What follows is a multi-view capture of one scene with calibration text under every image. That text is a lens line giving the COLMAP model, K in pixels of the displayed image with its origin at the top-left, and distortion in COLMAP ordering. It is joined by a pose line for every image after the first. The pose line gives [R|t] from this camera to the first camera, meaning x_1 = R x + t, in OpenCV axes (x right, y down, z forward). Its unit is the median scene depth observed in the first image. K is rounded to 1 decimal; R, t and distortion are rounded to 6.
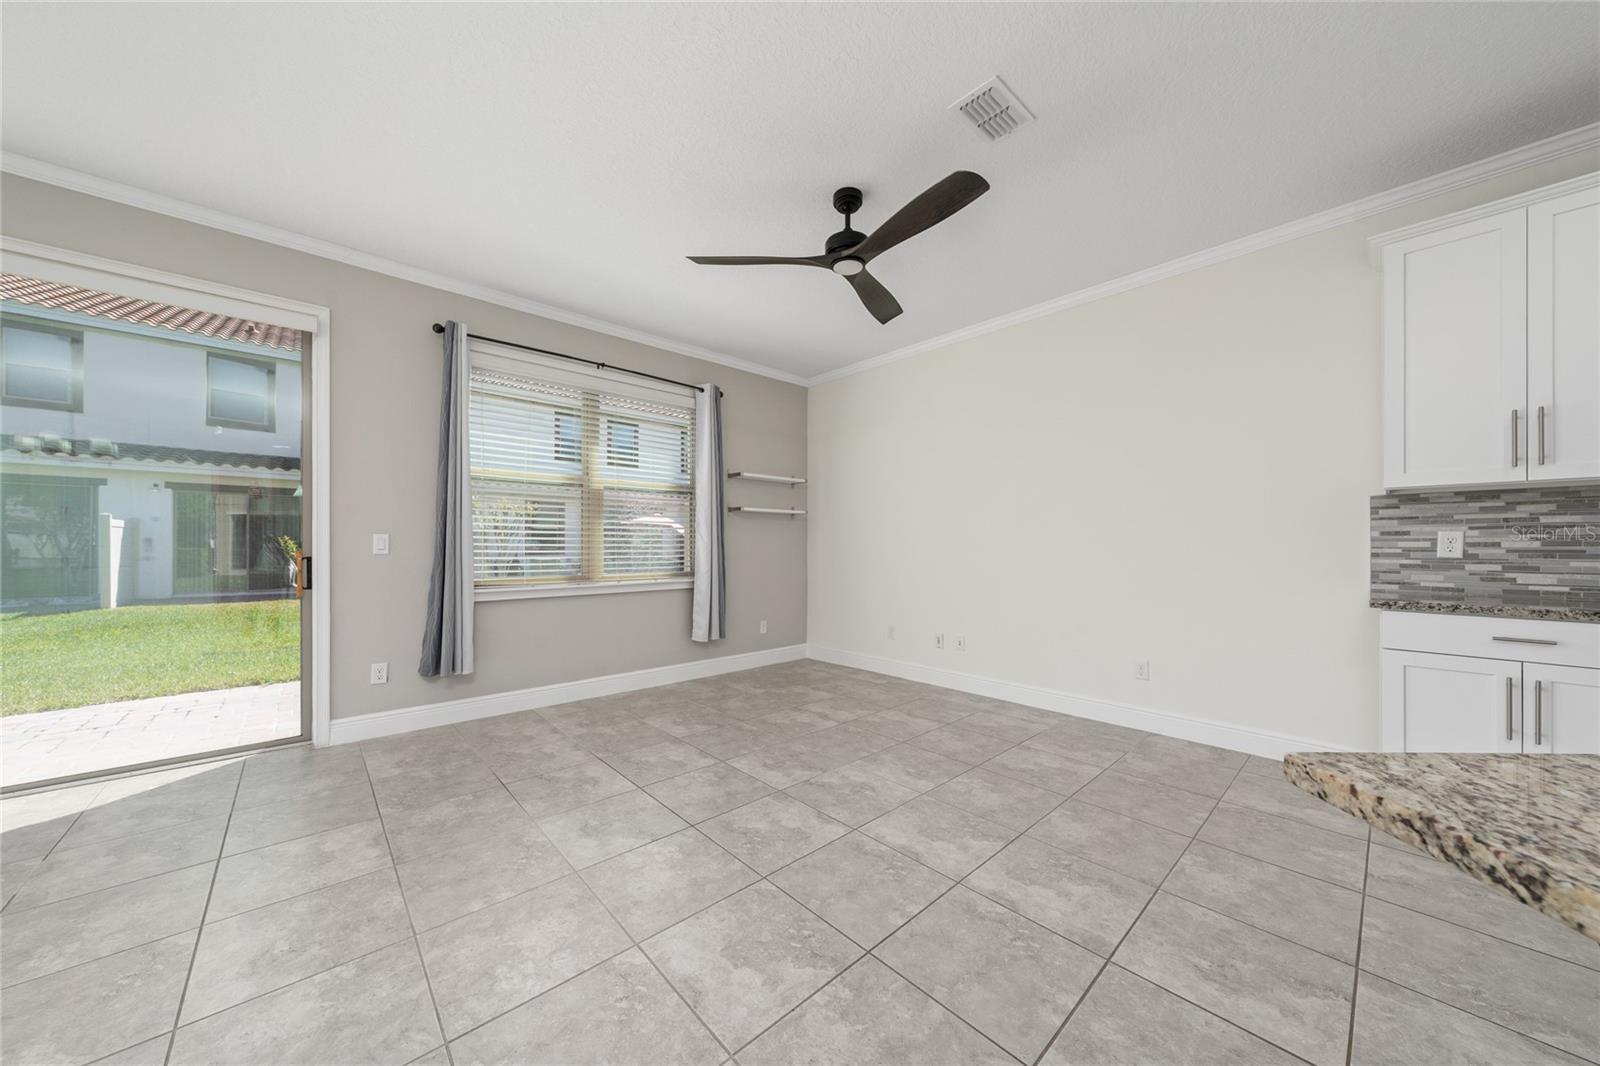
lens RADIAL K [[547.3, 0, 799.0], [0, 547.3, 543.7], [0, 0, 1]] dist [-0.000112, -0.000003]
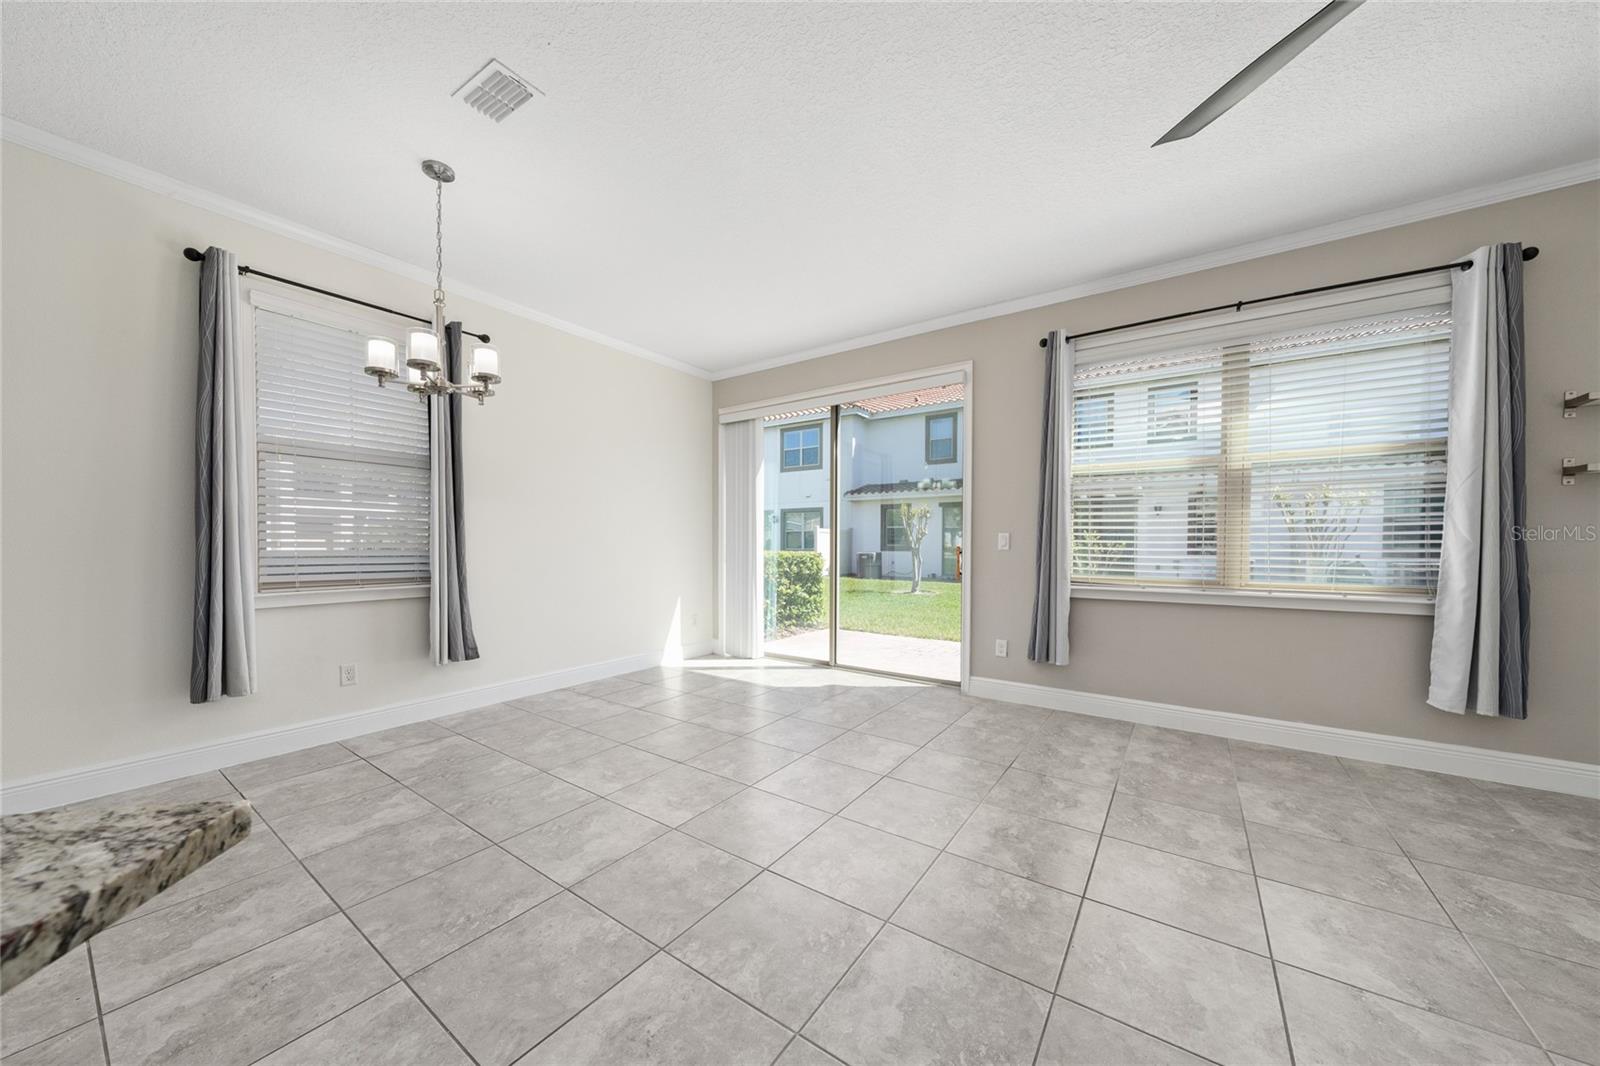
lens RADIAL K [[555.9, 0, 796.0], [0, 555.9, 552.1], [0, 0, 1]] dist [0.000573, 0.000067]
pose [[0.214792, 0.016046, -0.976528, 0.437578], [0.000773, 0.999862, 0.016600, 0.004857], [0.976659, -0.004320, 0.214750, 0.381947]]
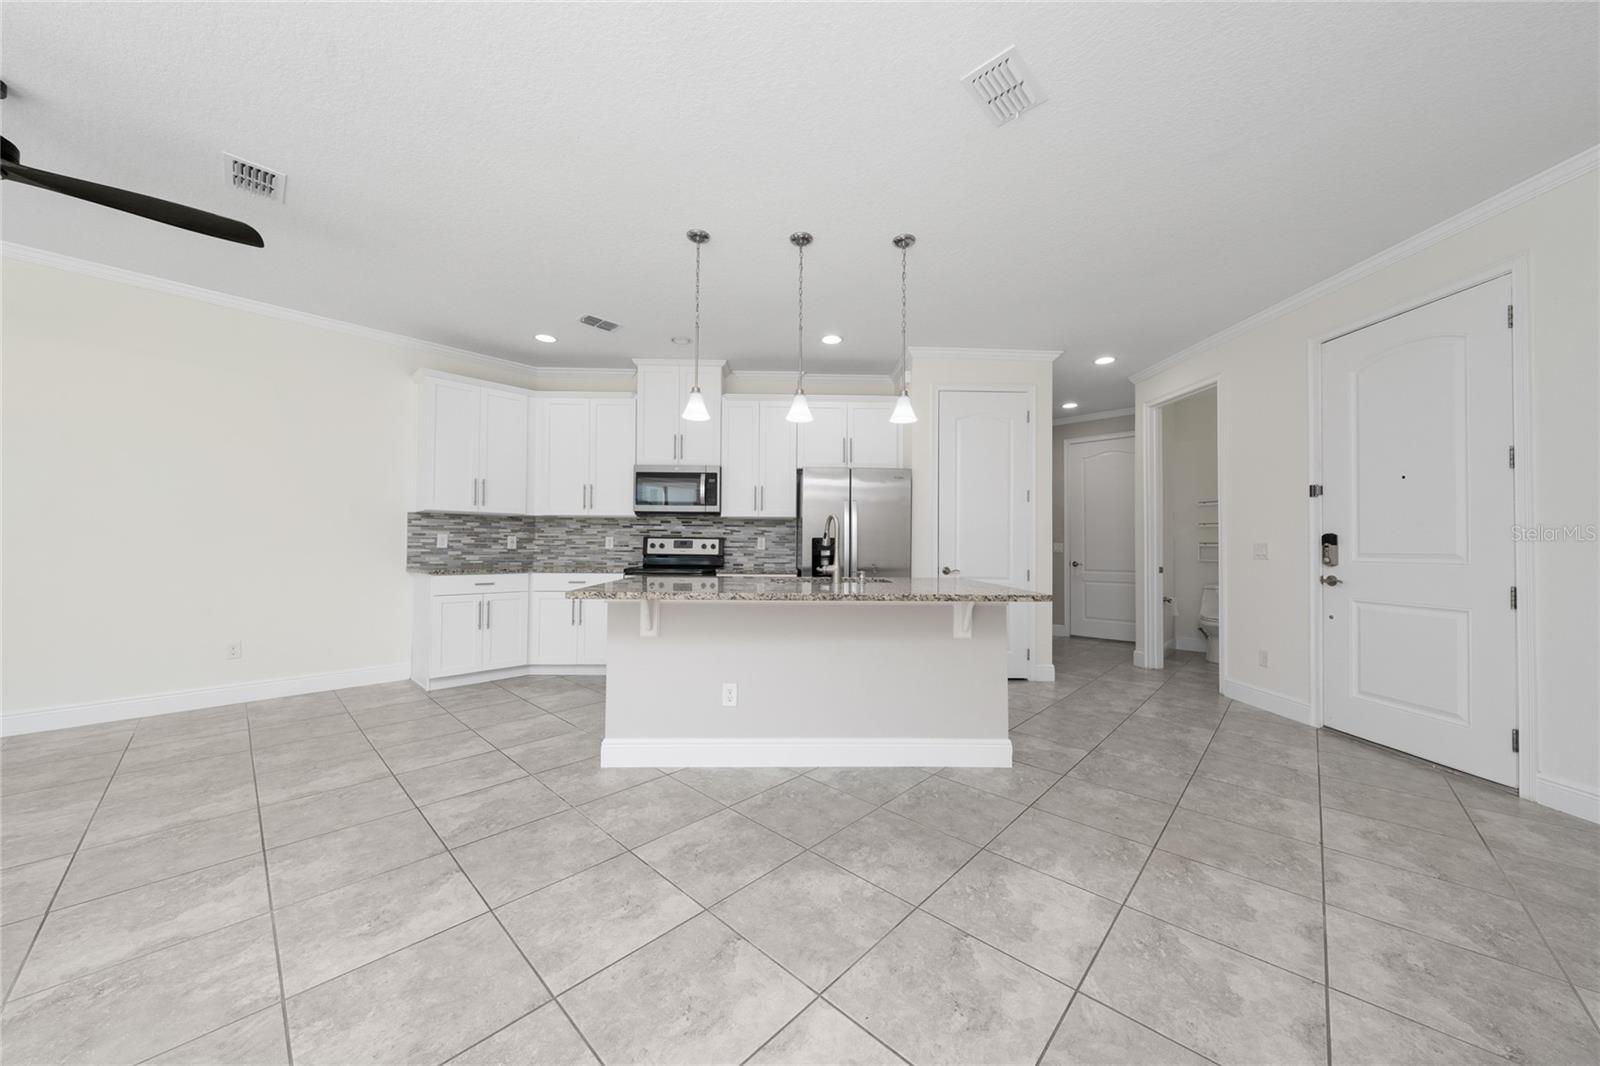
lens RADIAL K [[548.5, 0, 800.0], [0, 548.5, 533.0], [0, 0, 1]] dist [-0.004702, -0.000145]
pose [[-0.074120, 0.025000, 0.996936, -0.781655], [-0.009964, 0.999617, -0.025808, 0.010131], [-0.997200, -0.011847, -0.073842, -0.096687]]
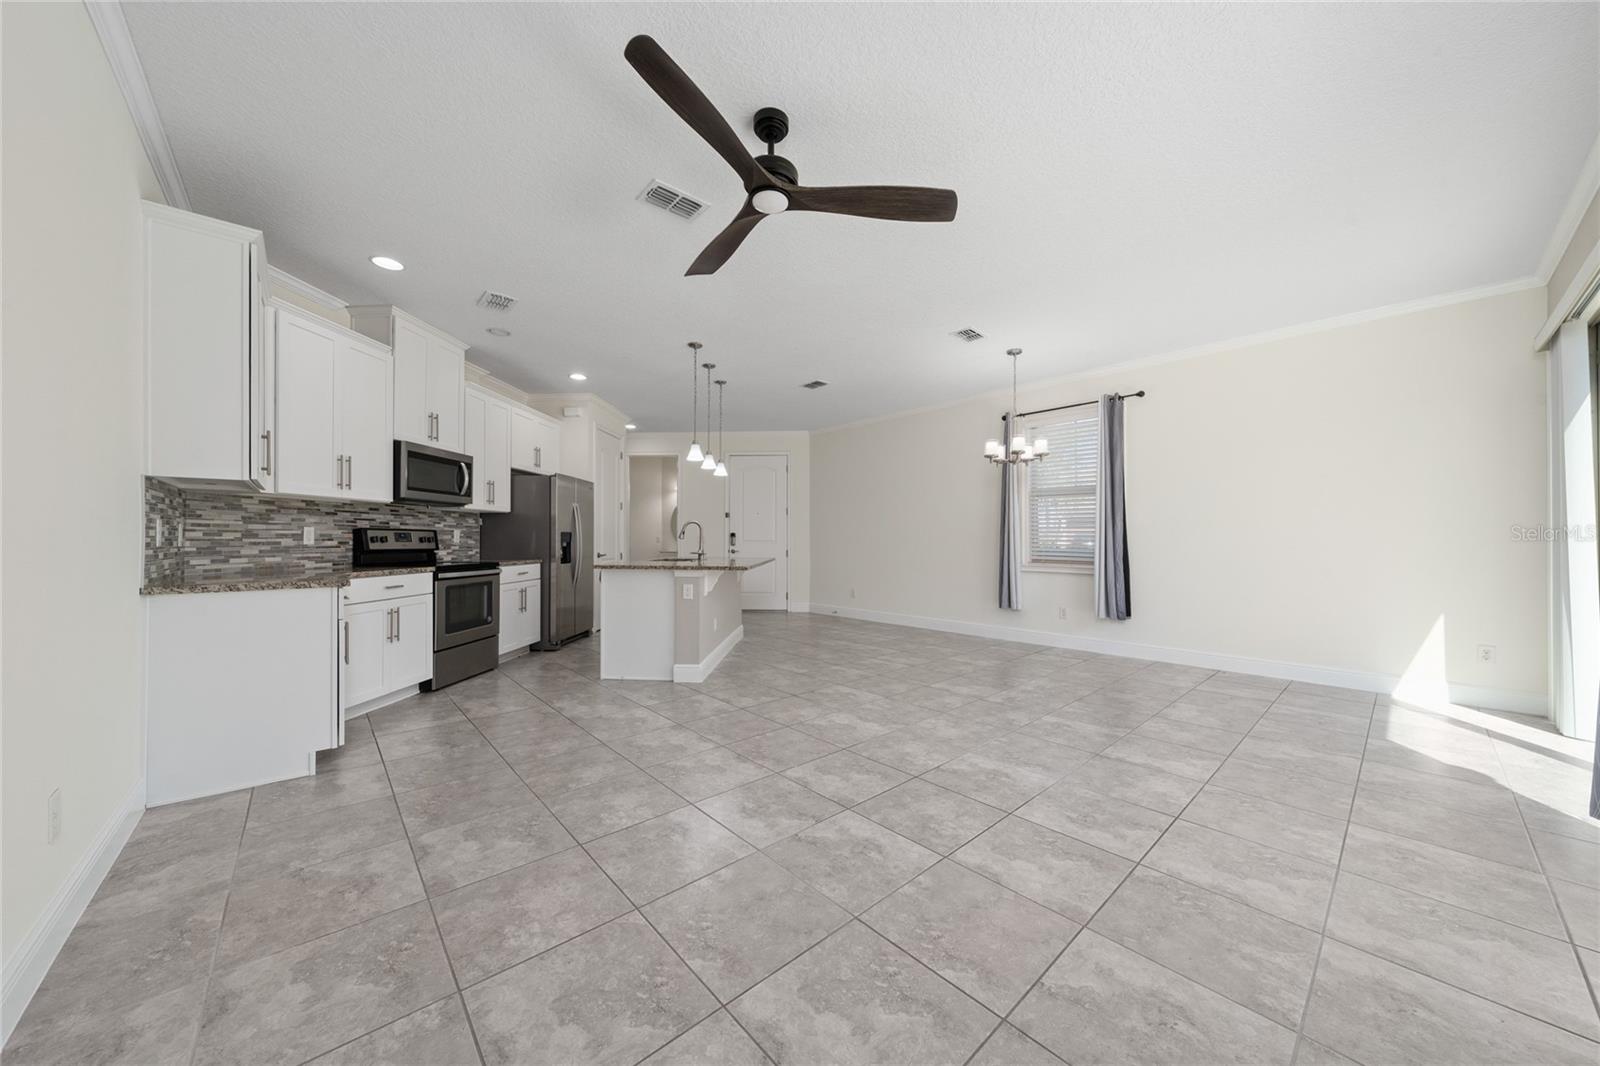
lens RADIAL K [[548.5, 0, 800.0], [0, 548.5, 533.0], [0, 0, 1]] dist [-0.004702, -0.000145]
pose [[-0.999946, -0.001021, 0.010378, 0.024895], [-0.001167, 0.999901, -0.014020, 0.012616], [-0.010363, -0.014031, -0.999848, 1.917304]]
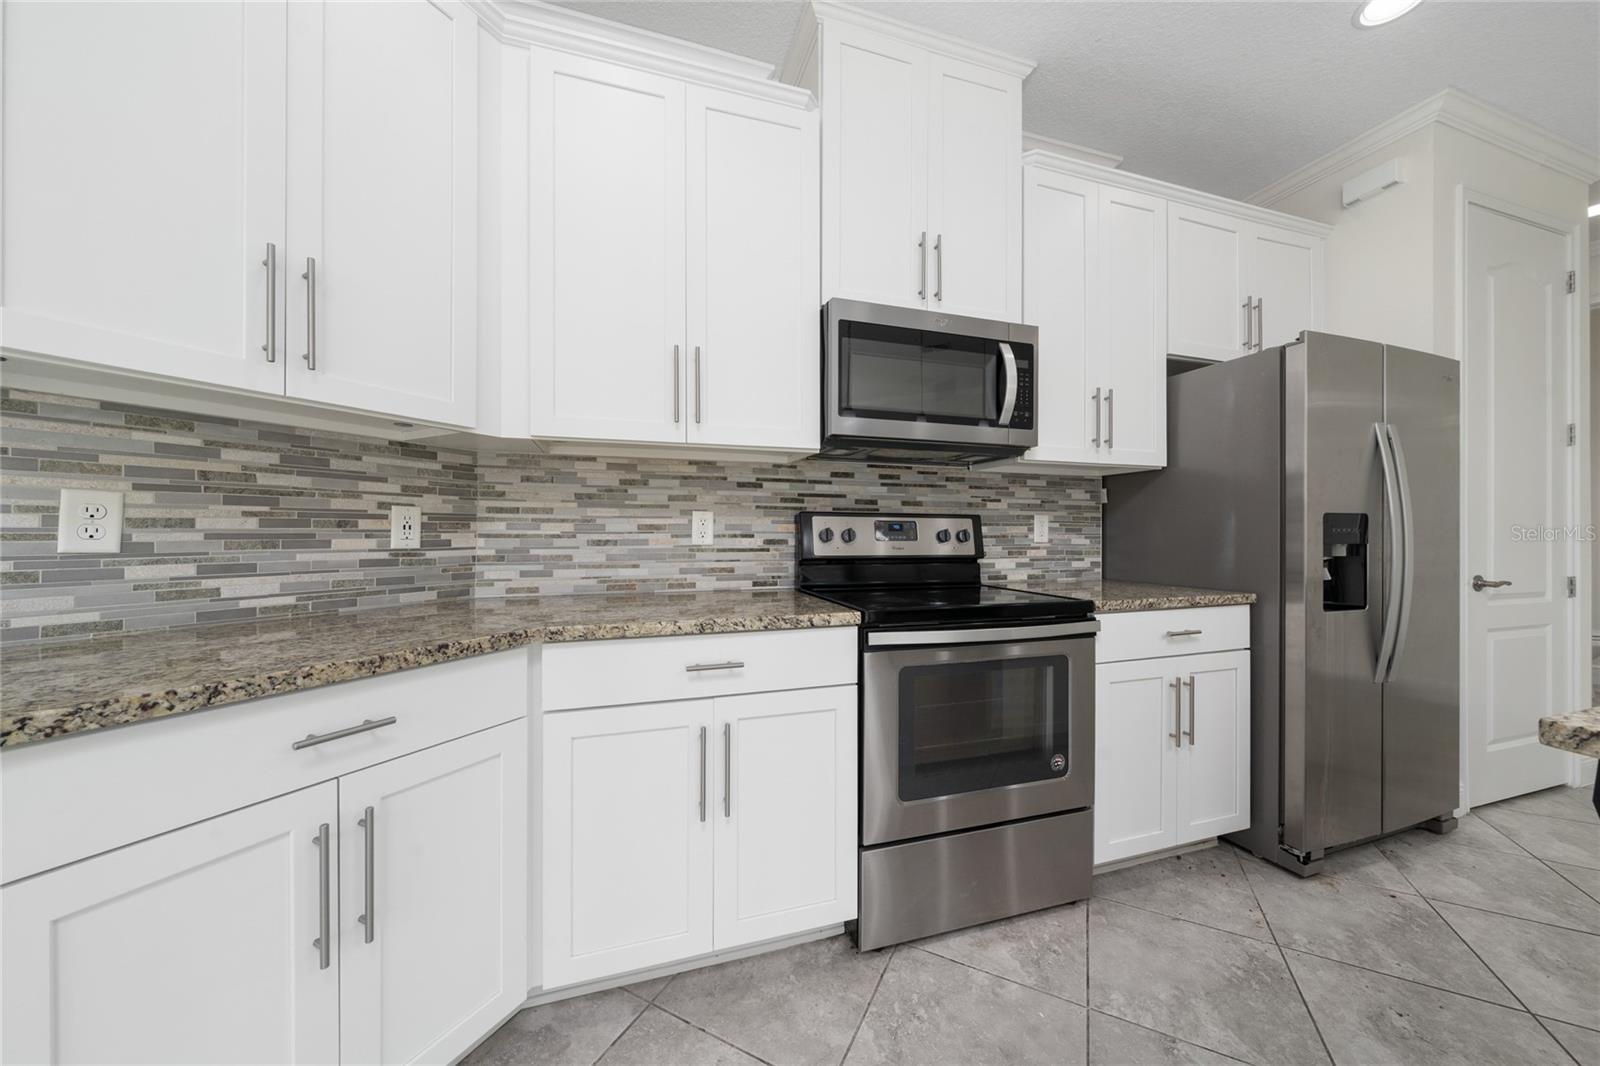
lens RADIAL K [[548.5, 0, 800.0], [0, 548.5, 533.0], [0, 0, 1]] dist [-0.004702, -0.000145]
pose [[-0.348863, -0.000388, 0.937174, 0.582259], [-0.003771, 0.999992, -0.000989, 0.008127], [-0.937166, -0.003879, -0.348862, 0.612311]]
